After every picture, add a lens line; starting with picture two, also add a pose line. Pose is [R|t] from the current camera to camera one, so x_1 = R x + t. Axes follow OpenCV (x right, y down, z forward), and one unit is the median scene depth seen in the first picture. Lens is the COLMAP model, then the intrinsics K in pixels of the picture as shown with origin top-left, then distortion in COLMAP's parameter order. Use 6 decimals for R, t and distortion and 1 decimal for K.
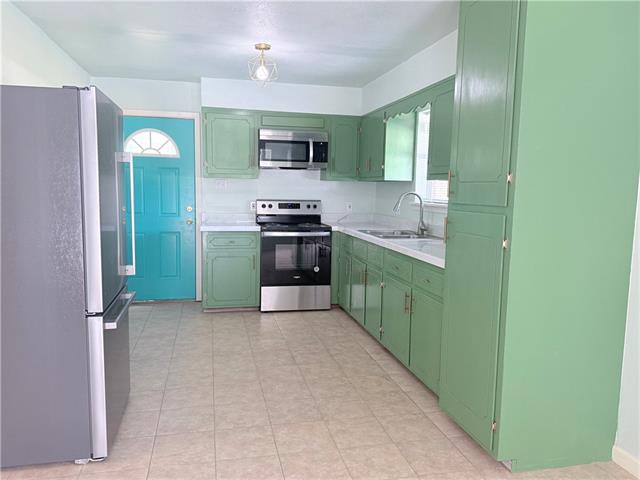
lens RADIAL K [[500.1, 0, 320.0], [0, 500.1, 240.0], [0, 0, 1]] dist [0.100655, -0.192071]
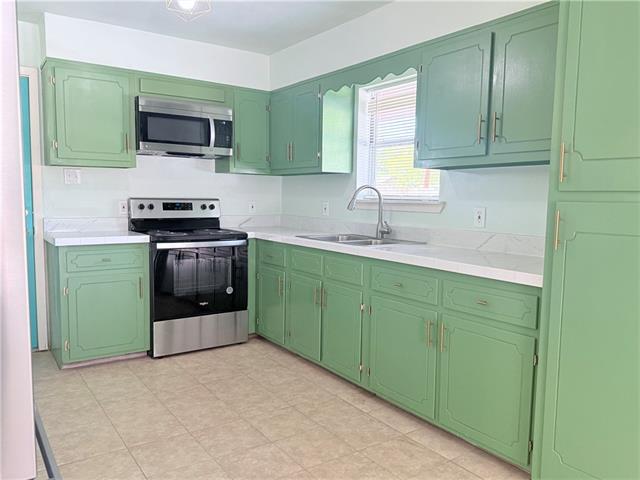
lens RADIAL K [[500.1, 0, 320.0], [0, 500.1, 240.0], [0, 0, 1]] dist [0.100655, -0.192071]
pose [[0.923233, -0.037460, 0.382410, -0.166818], [0.041099, 0.999154, -0.001348, -0.009963], [-0.382036, 0.016961, 0.923992, 0.258670]]
